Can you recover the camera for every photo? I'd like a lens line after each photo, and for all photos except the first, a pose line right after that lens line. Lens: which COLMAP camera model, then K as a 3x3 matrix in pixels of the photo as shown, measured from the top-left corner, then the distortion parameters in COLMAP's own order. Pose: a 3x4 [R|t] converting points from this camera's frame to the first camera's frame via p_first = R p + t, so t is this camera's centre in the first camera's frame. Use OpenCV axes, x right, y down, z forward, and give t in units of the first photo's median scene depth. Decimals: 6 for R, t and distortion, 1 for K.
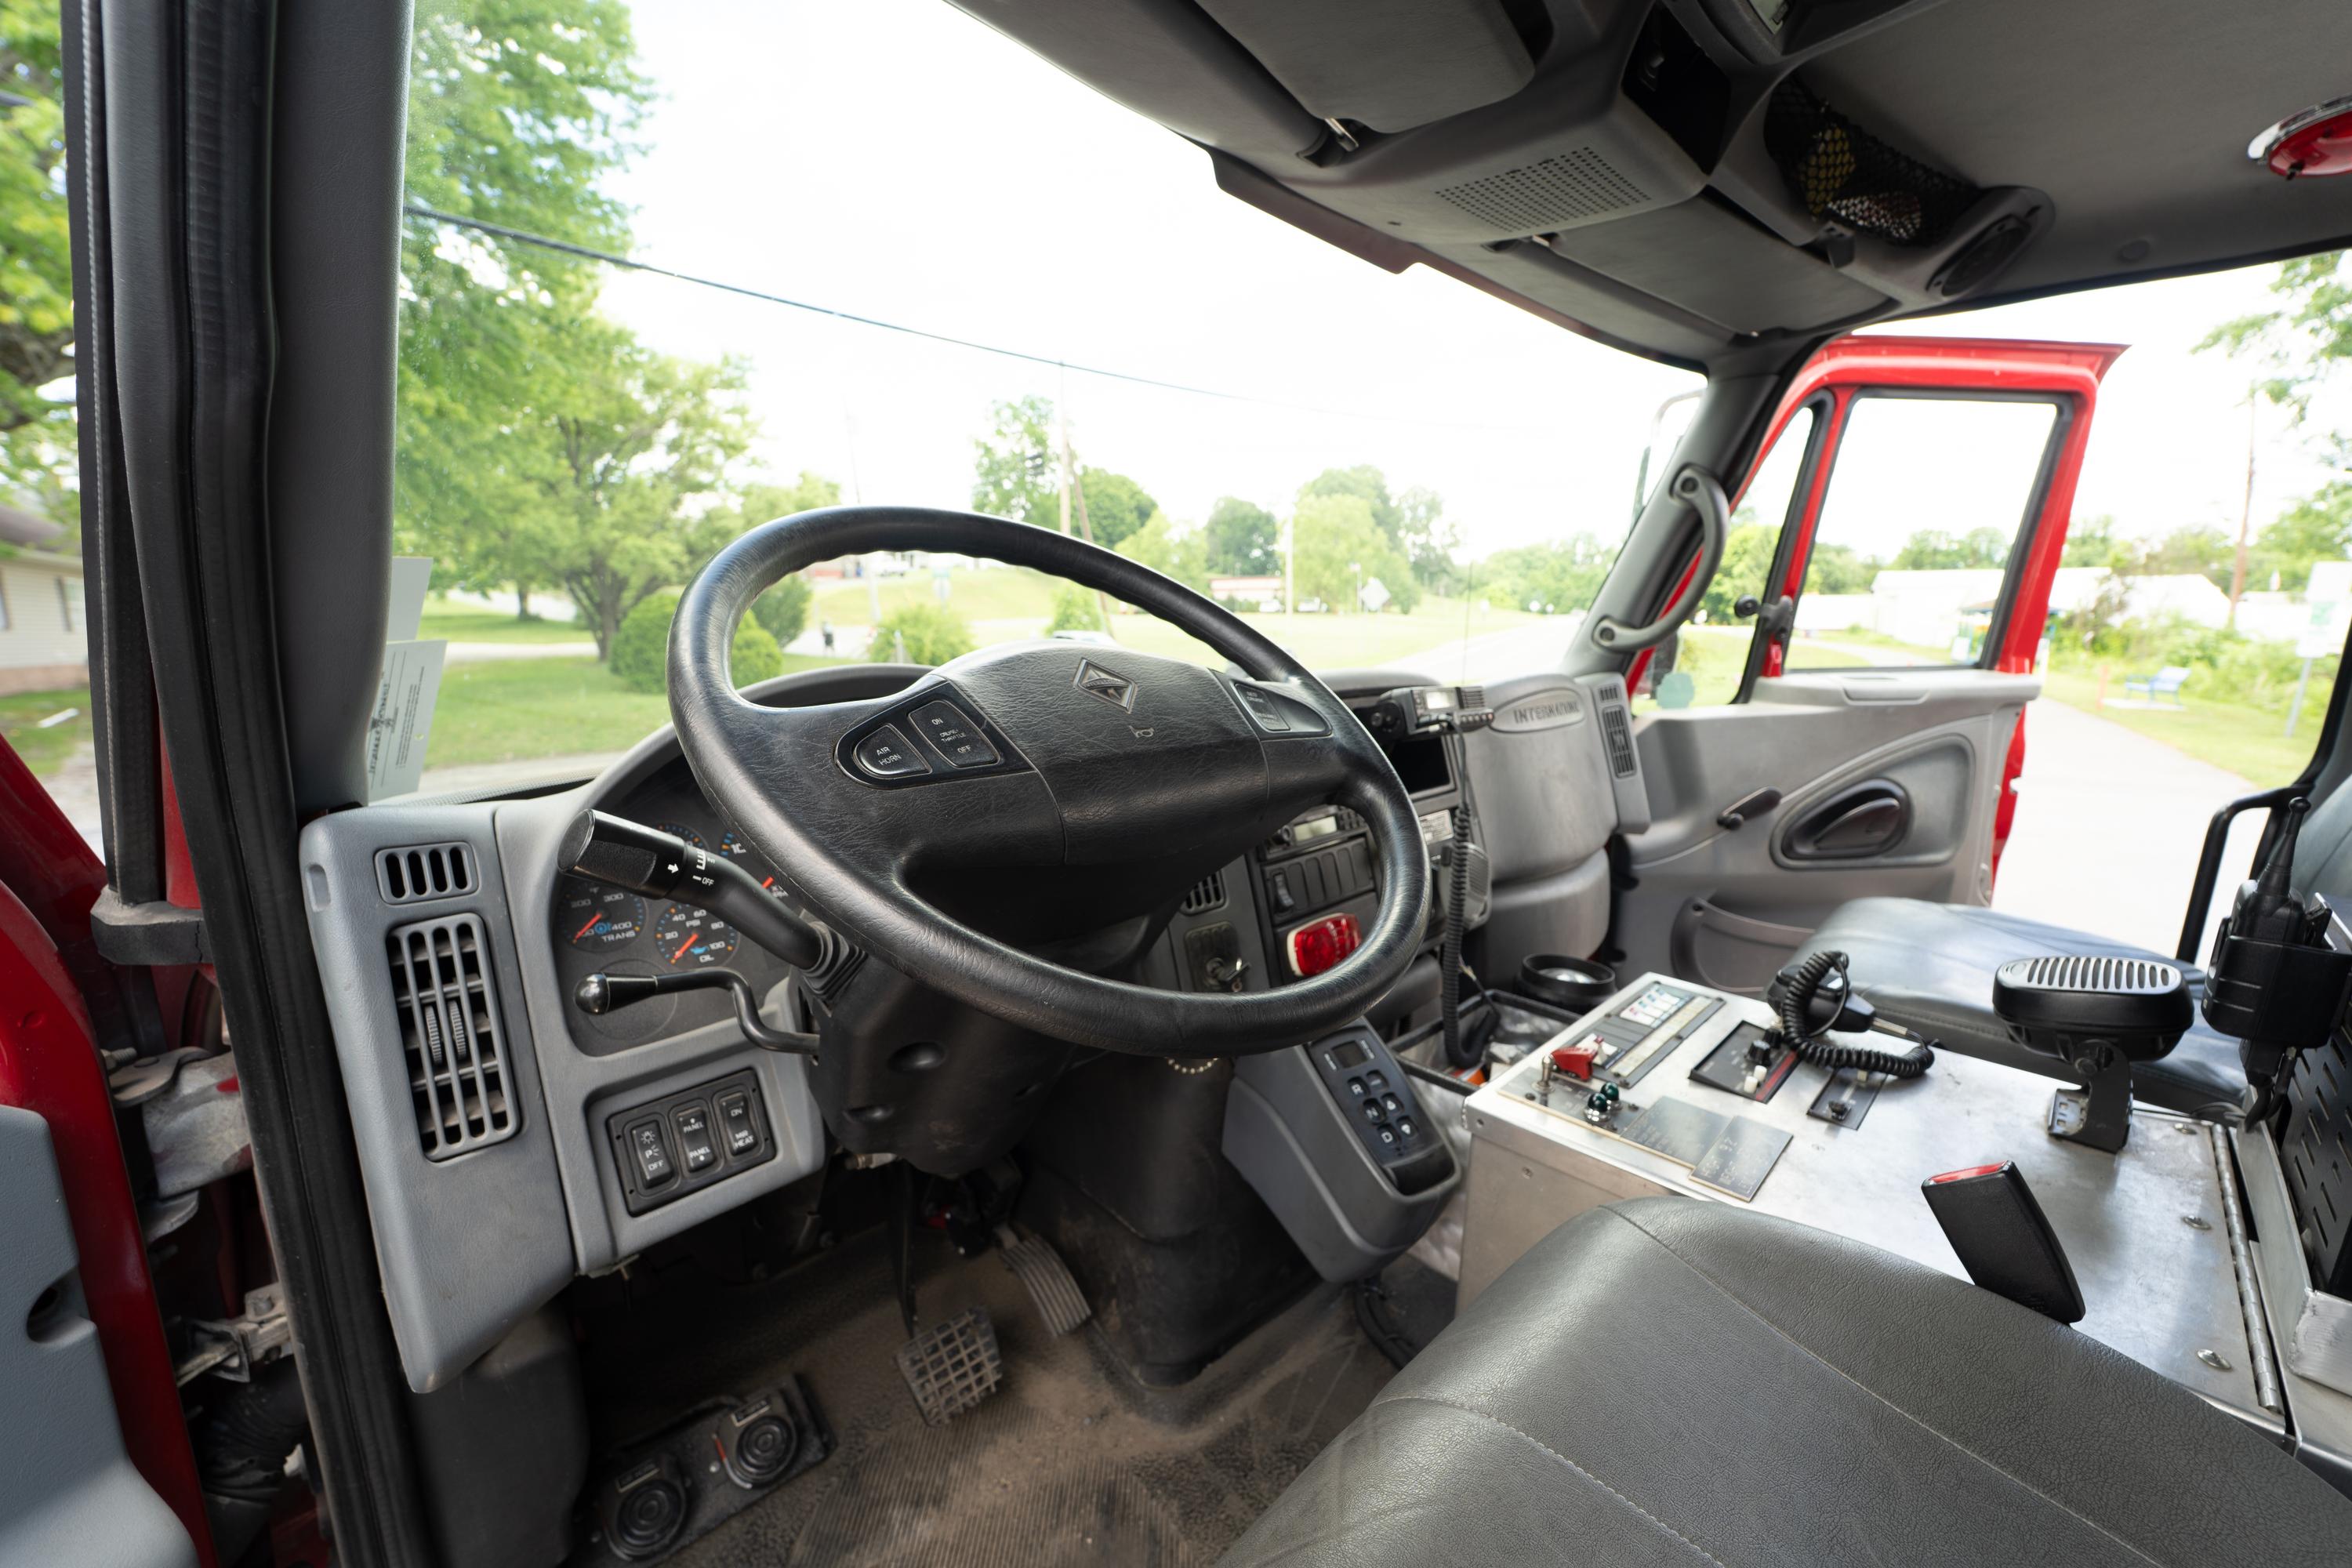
lens RADIAL K [[943.9, 0, 1176.0], [0, 943.9, 784.0], [0, 0, 1]] dist [-0.030488, 0.000562]
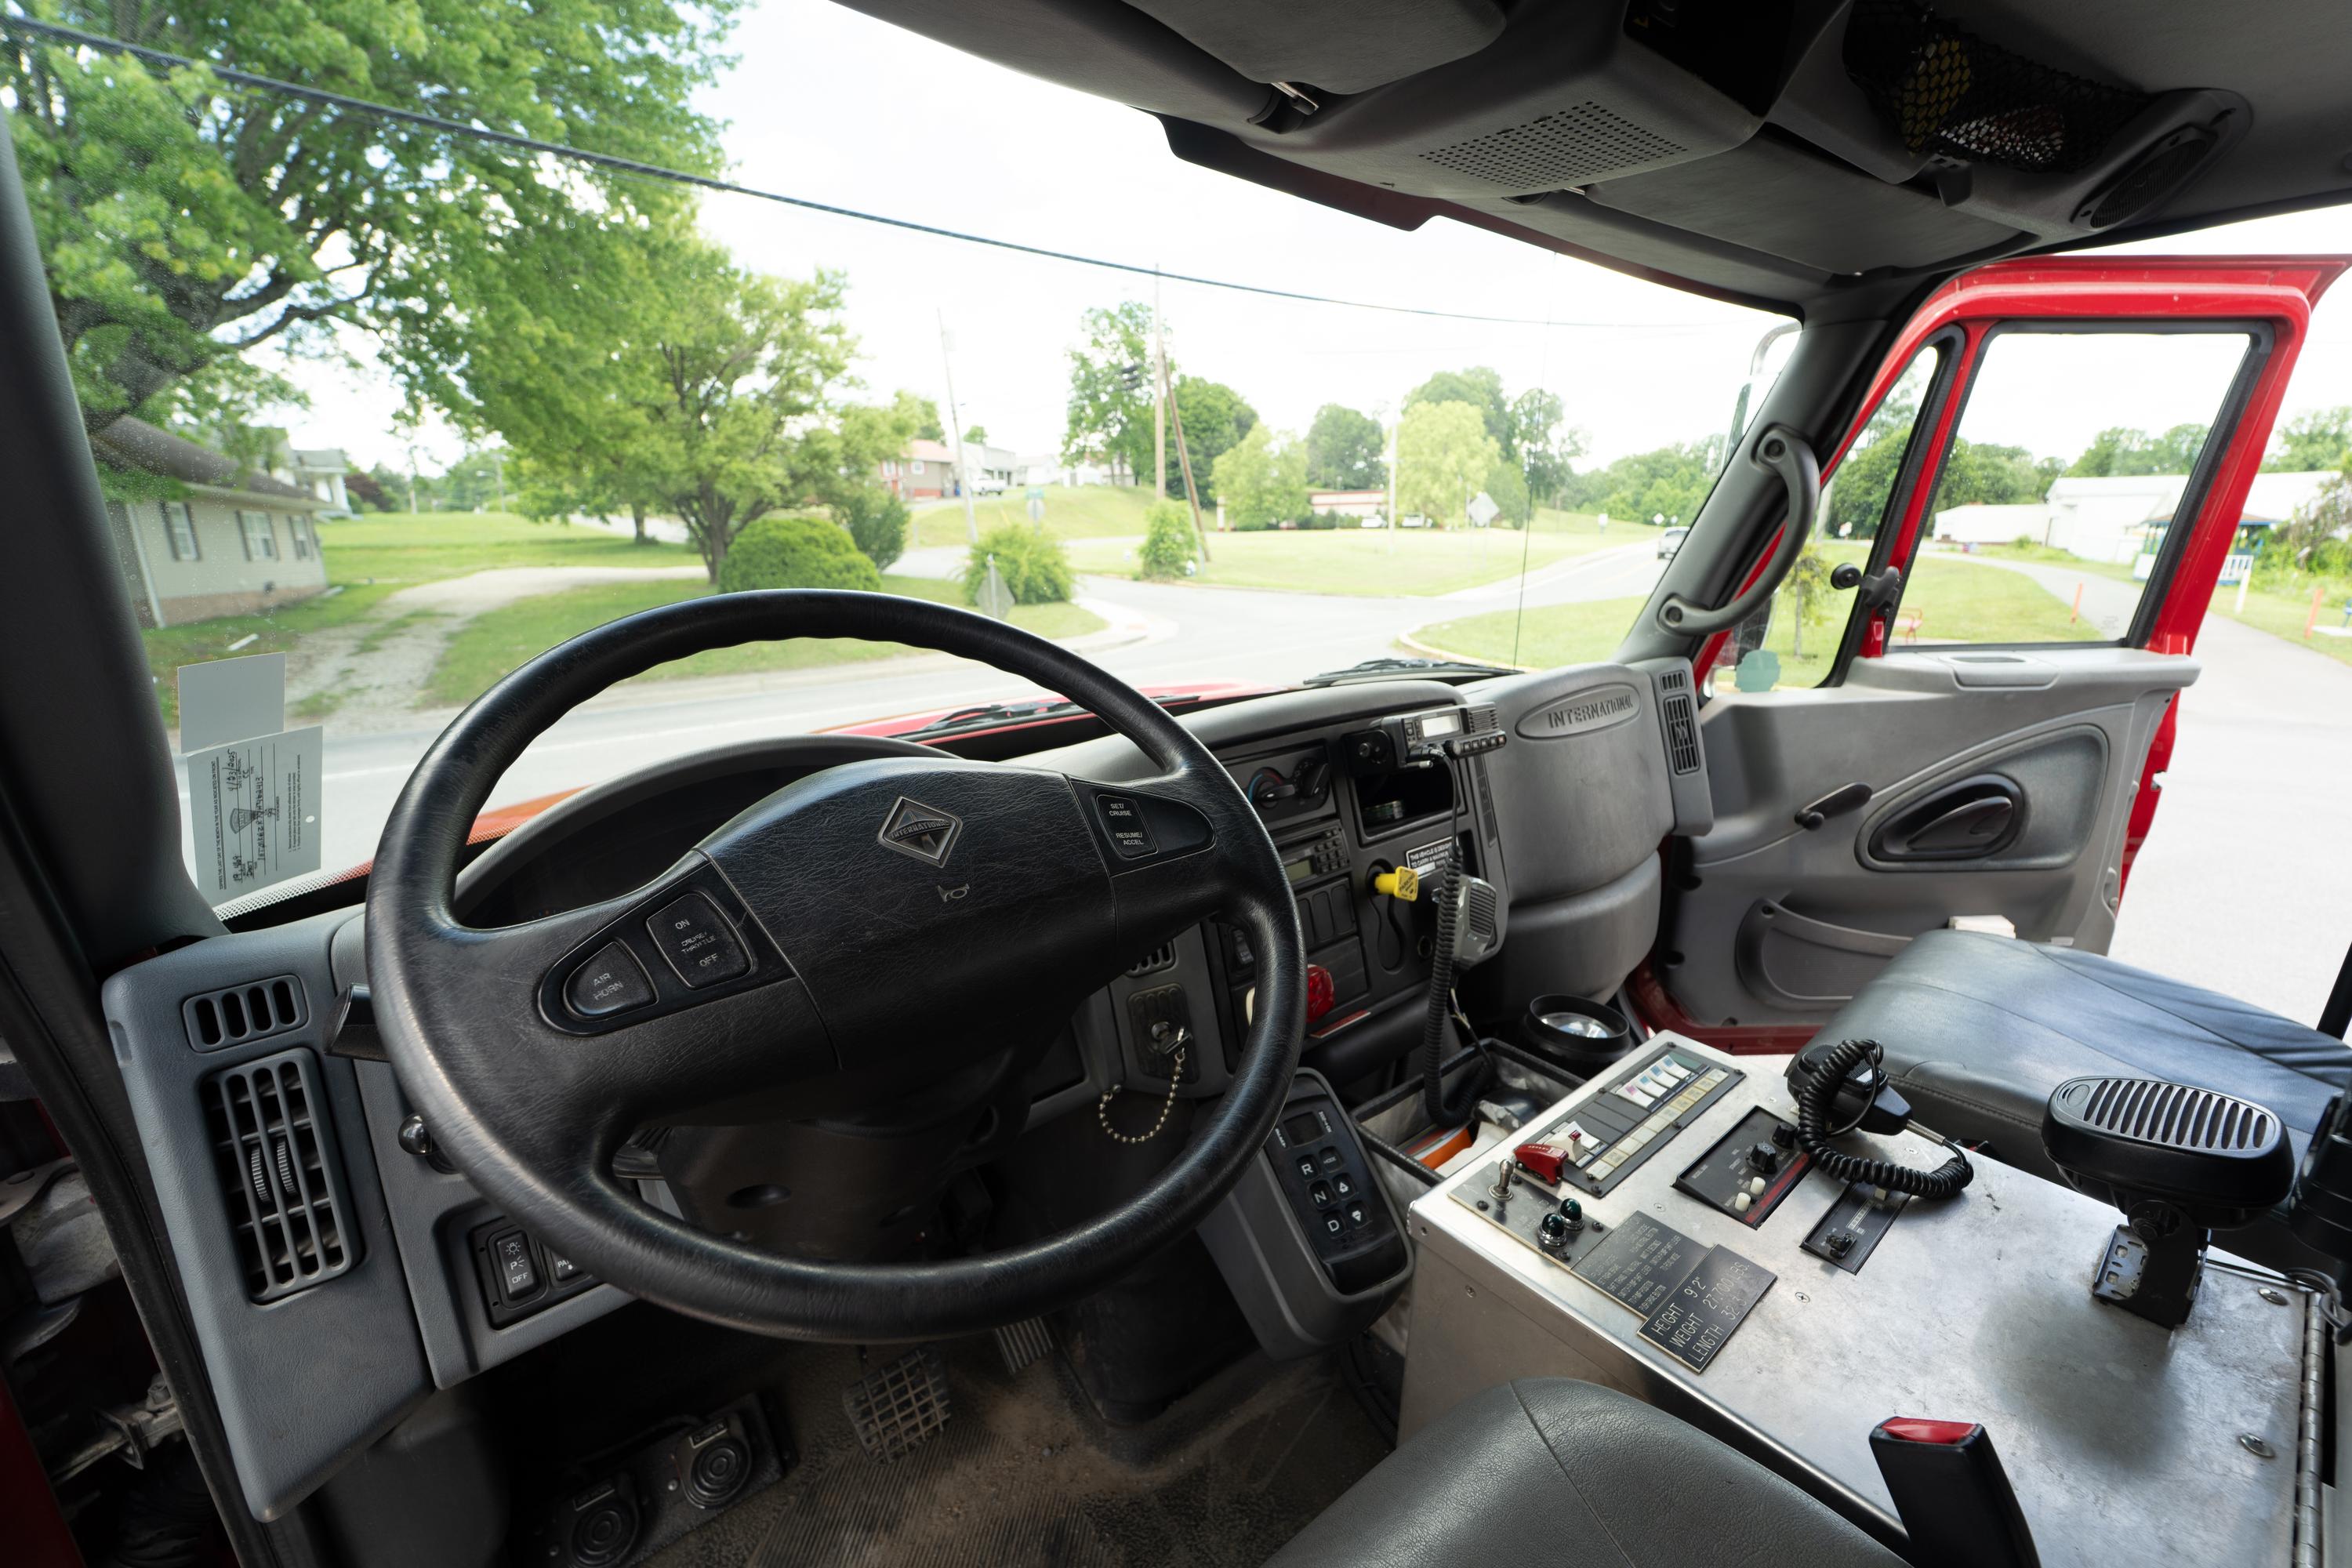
lens RADIAL K [[947.4, 0, 1178.0], [0, 947.4, 784.3], [0, 0, 1]] dist [-0.032888, 0.003703]
pose [[0.994941, 0.016769, -0.099055, 0.076374], [-0.008314, 0.996332, 0.085166, -0.068253], [0.100120, -0.083912, 0.991431, 0.045514]]
